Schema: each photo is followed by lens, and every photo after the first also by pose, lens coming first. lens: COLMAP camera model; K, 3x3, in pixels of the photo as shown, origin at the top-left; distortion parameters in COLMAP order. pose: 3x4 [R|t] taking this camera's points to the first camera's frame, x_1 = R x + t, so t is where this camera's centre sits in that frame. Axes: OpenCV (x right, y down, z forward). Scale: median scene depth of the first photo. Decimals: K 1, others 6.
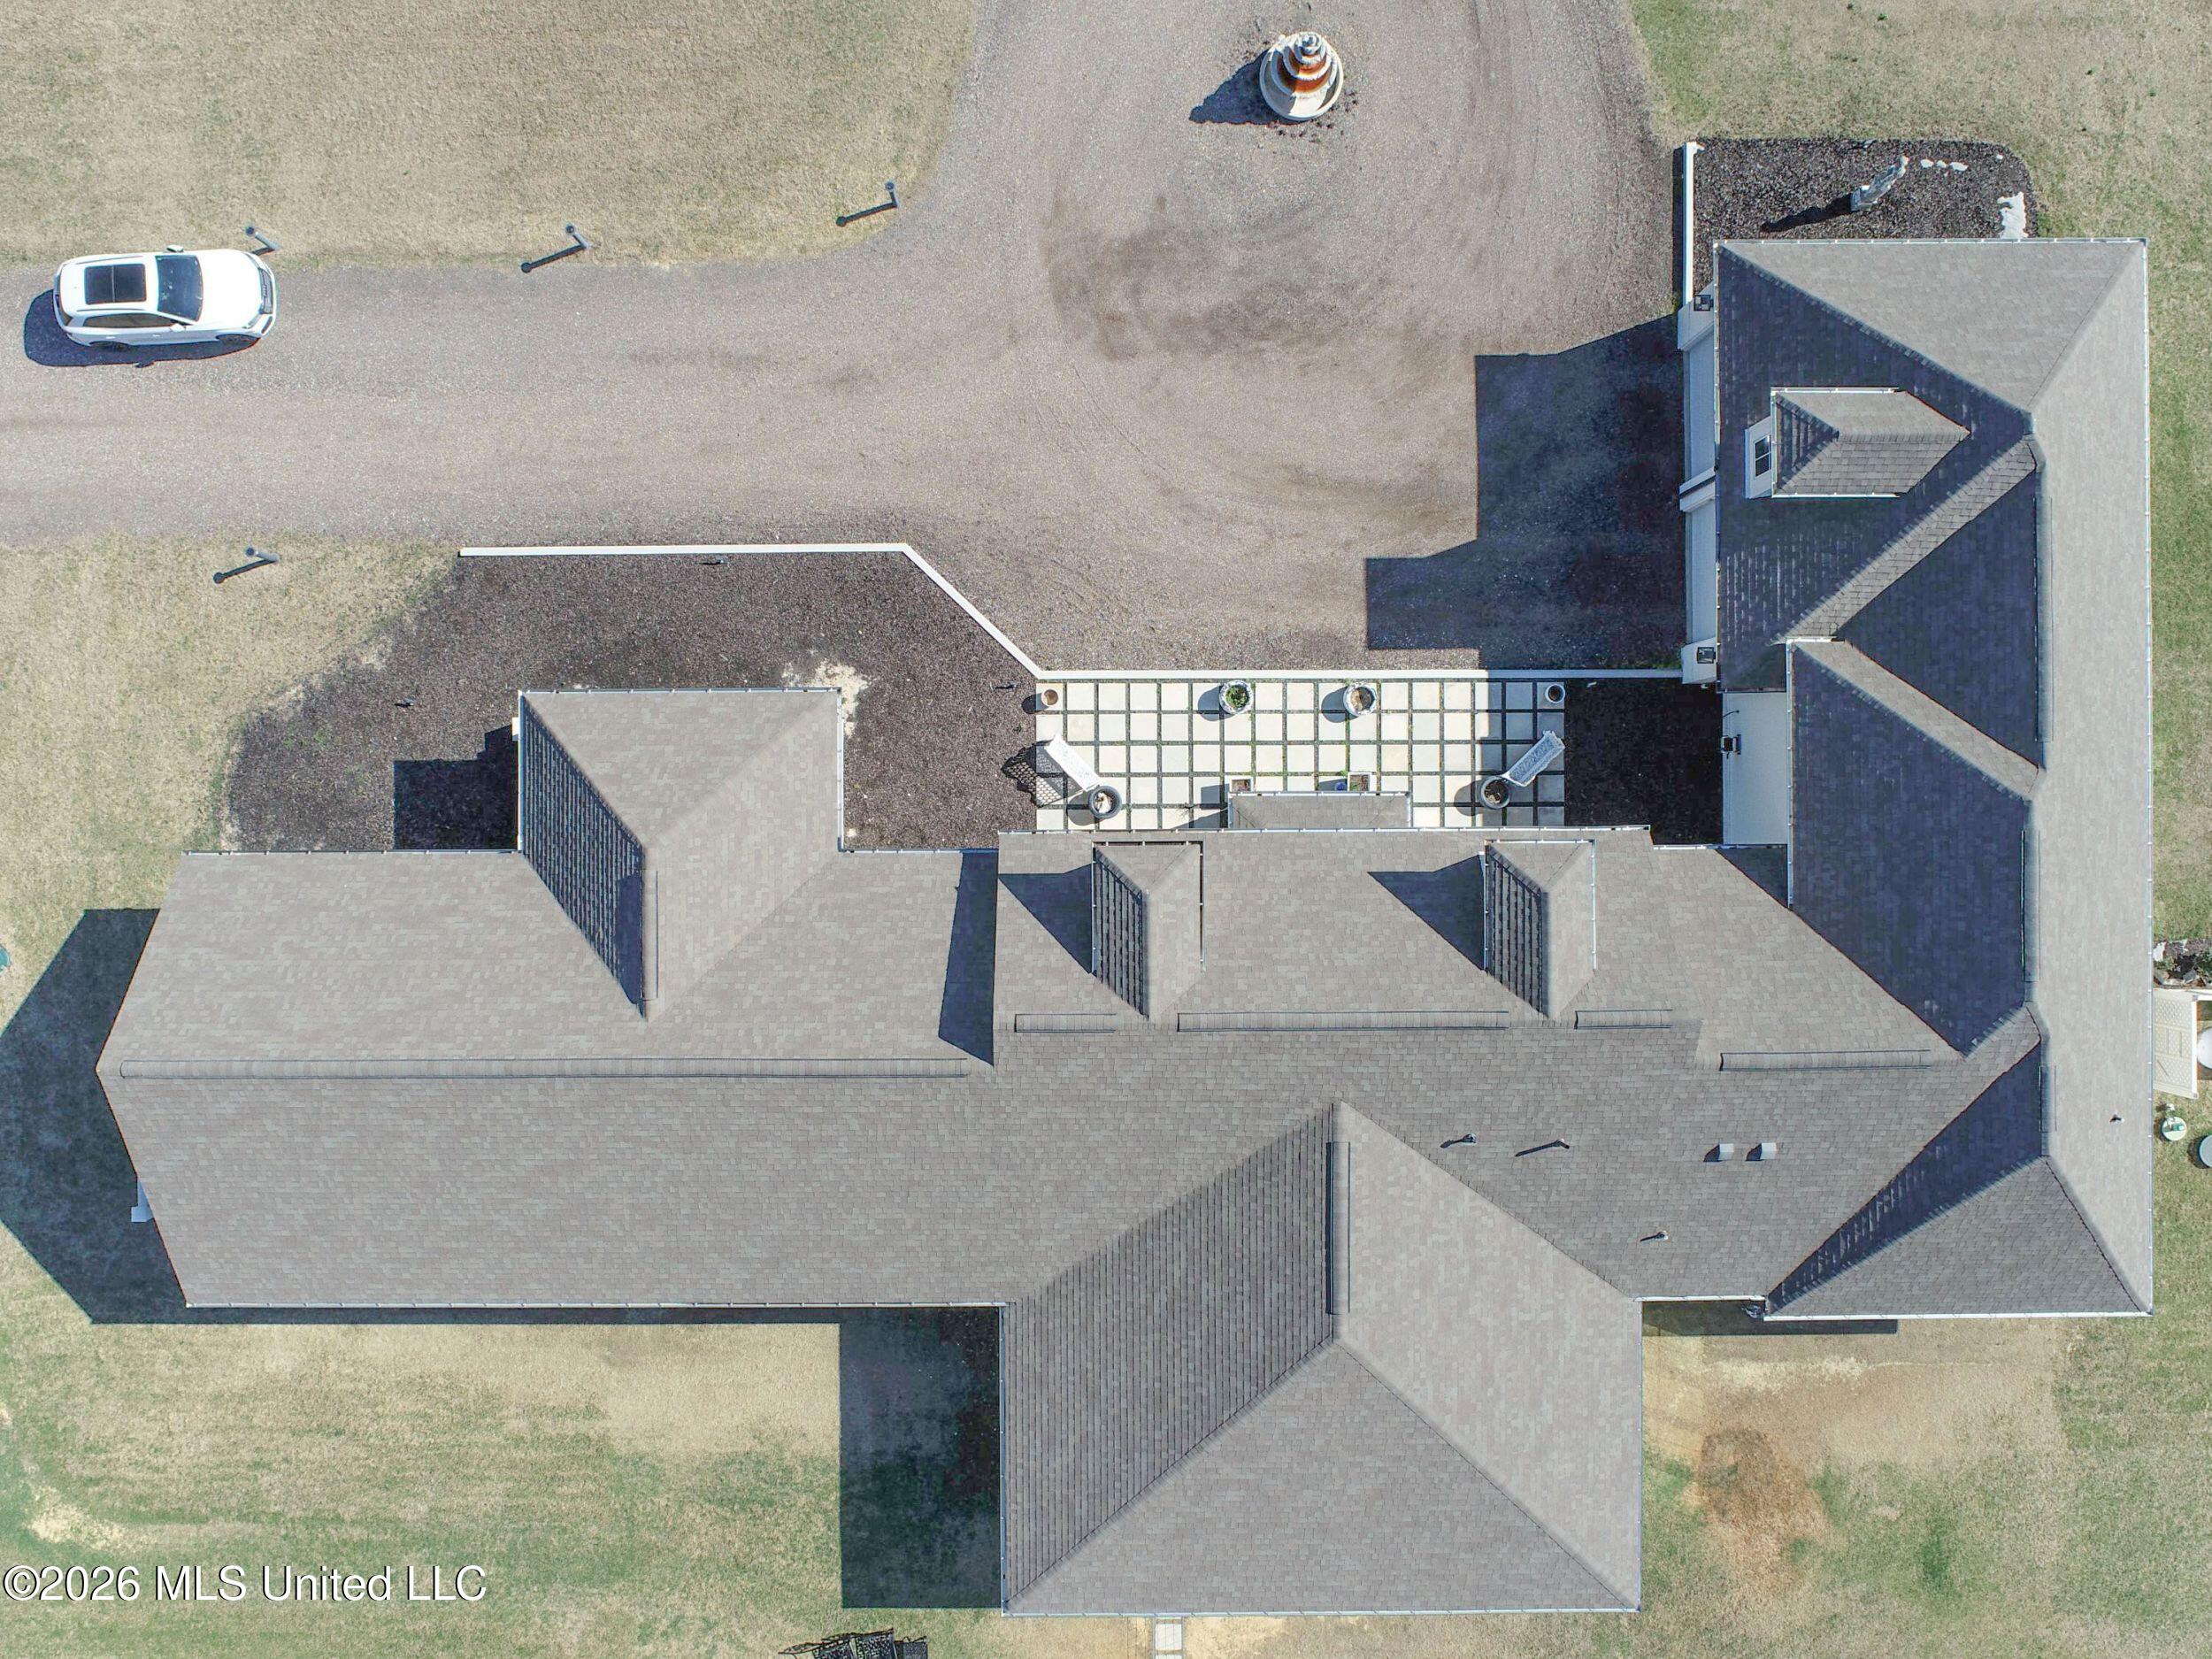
lens RADIAL K [[1683.7, 0, 1092.4], [0, 1683.7, 821.0], [0, 0, 1]] dist [-0.009216, -0.007167]
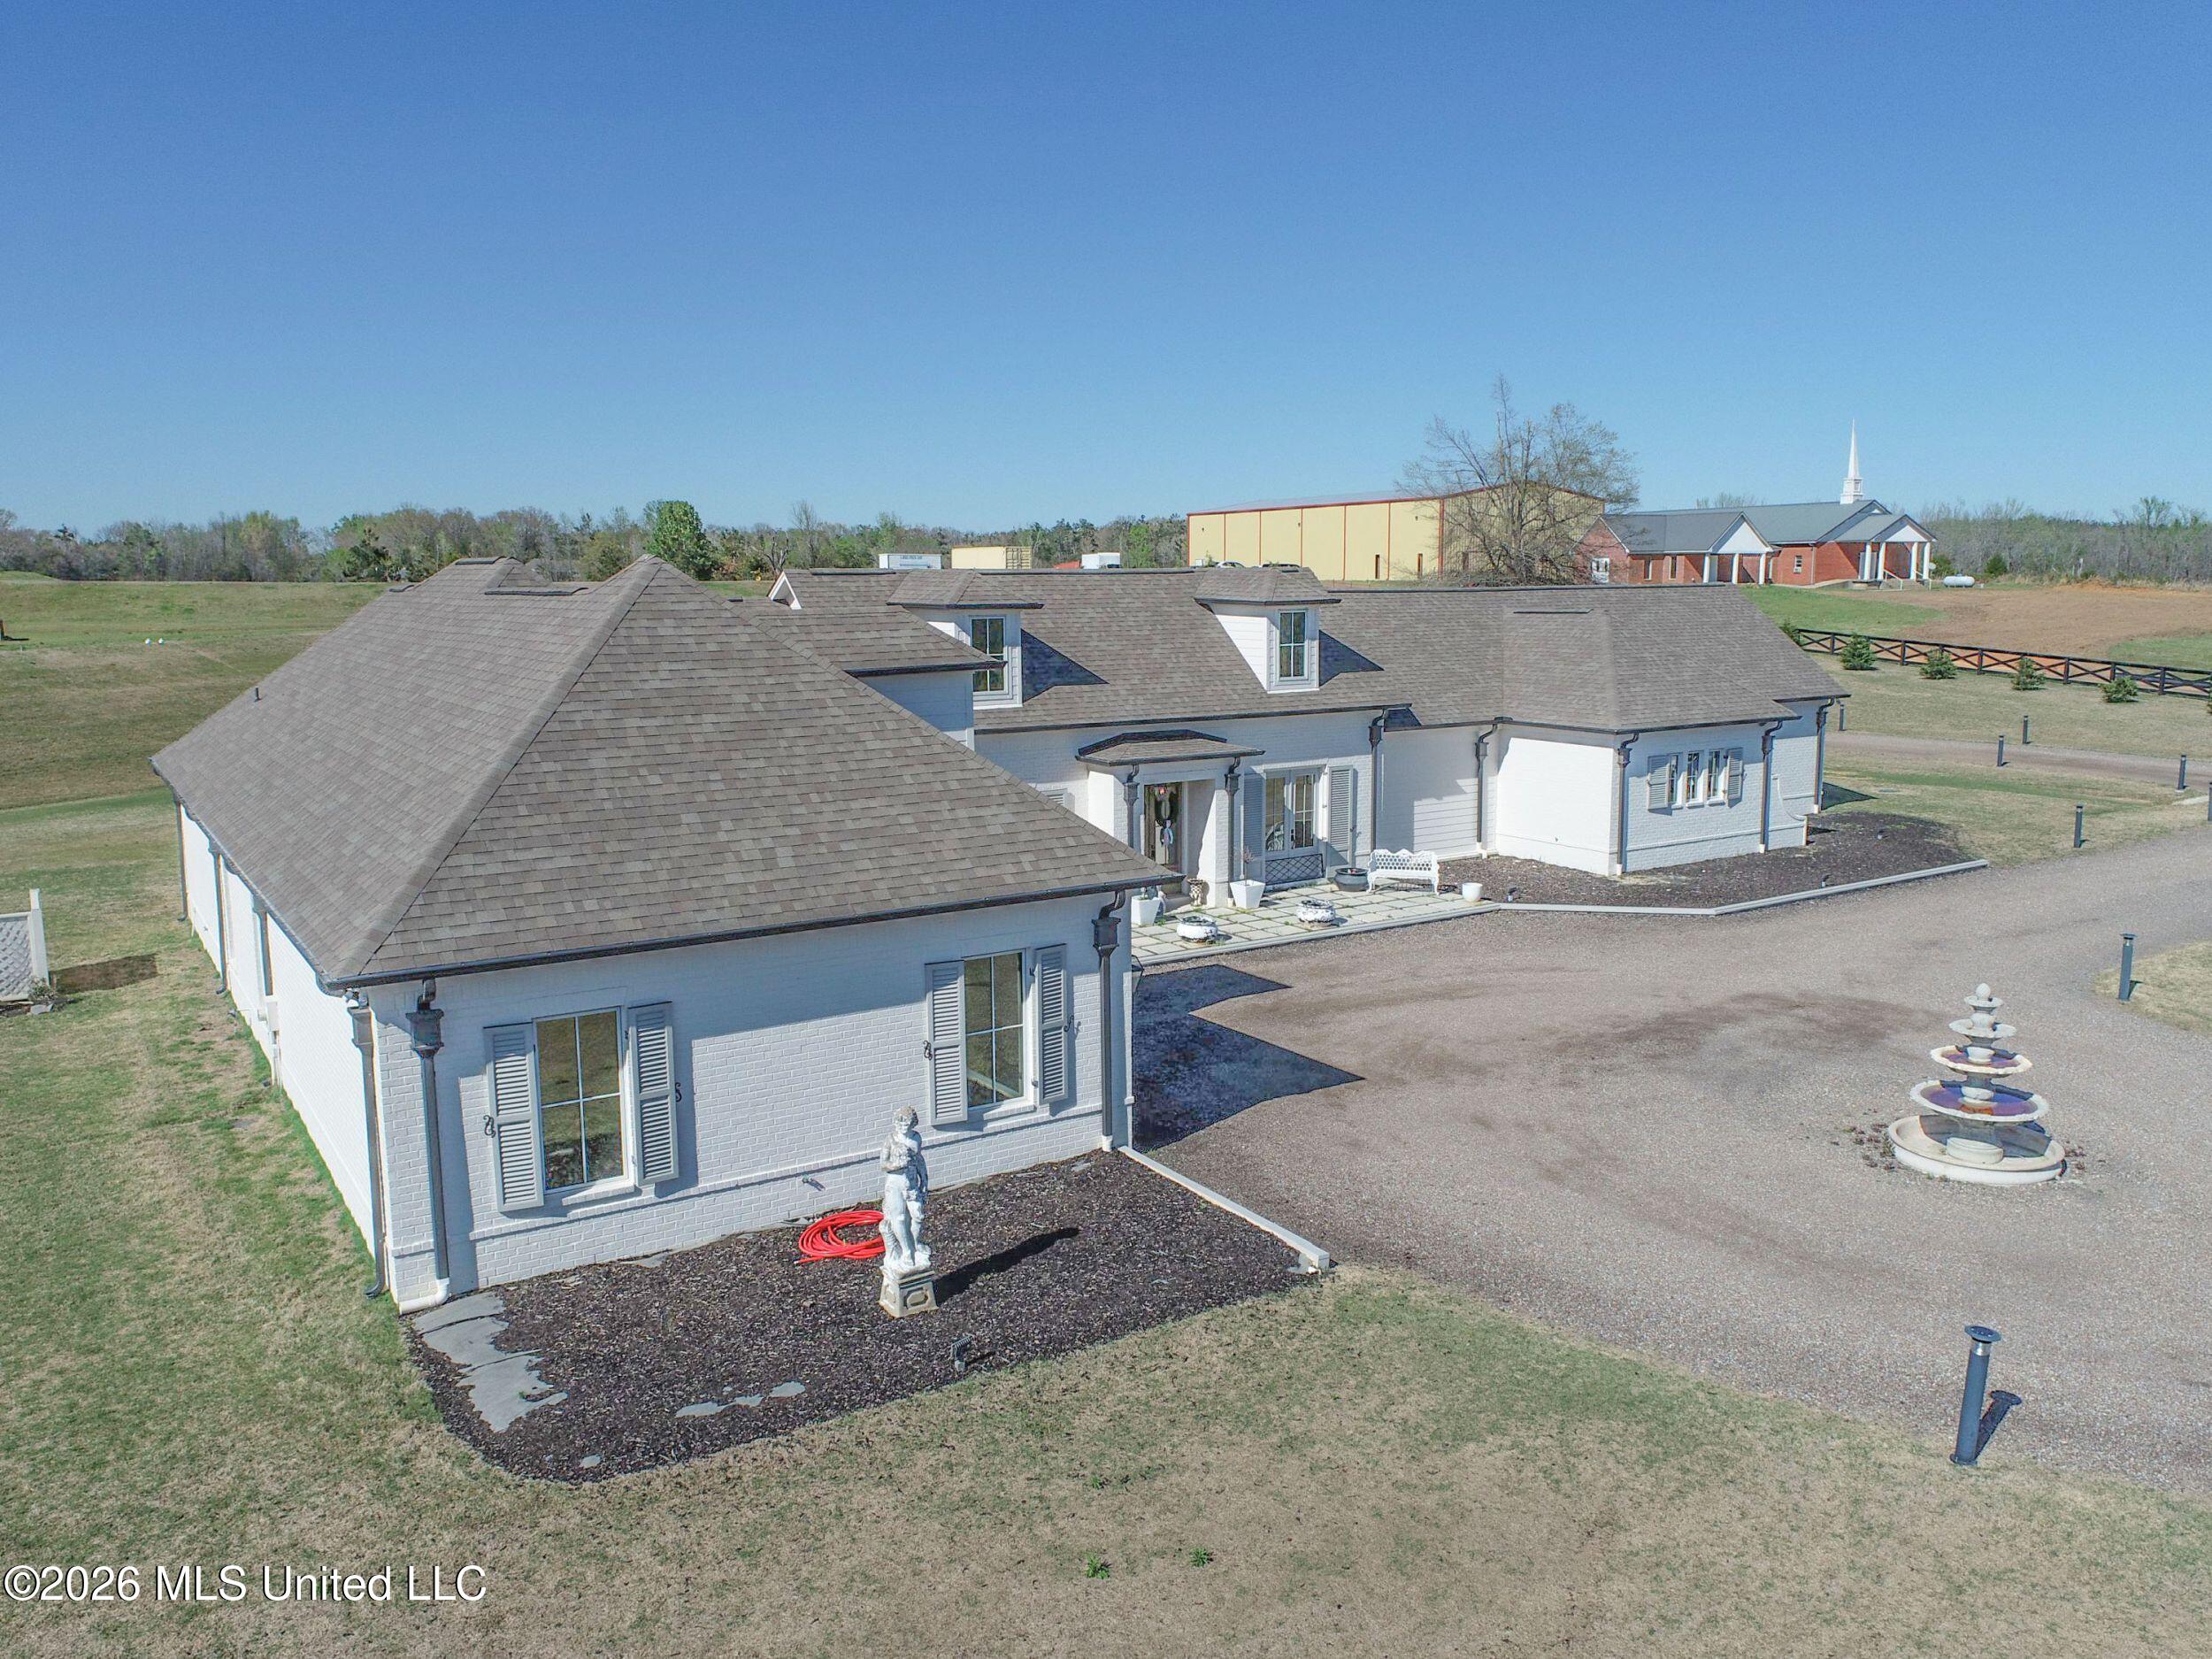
lens RADIAL K [[1673.4, 0, 1103.9], [0, 1673.4, 819.9], [0, 0, 1]] dist [-0.013940, 0.001005]
pose [[-0.843398, 0.079121, -0.531432, 0.624554], [-0.537283, -0.119317, 0.834919, -0.720794], [0.002651, 0.989699, 0.143142, 0.824614]]
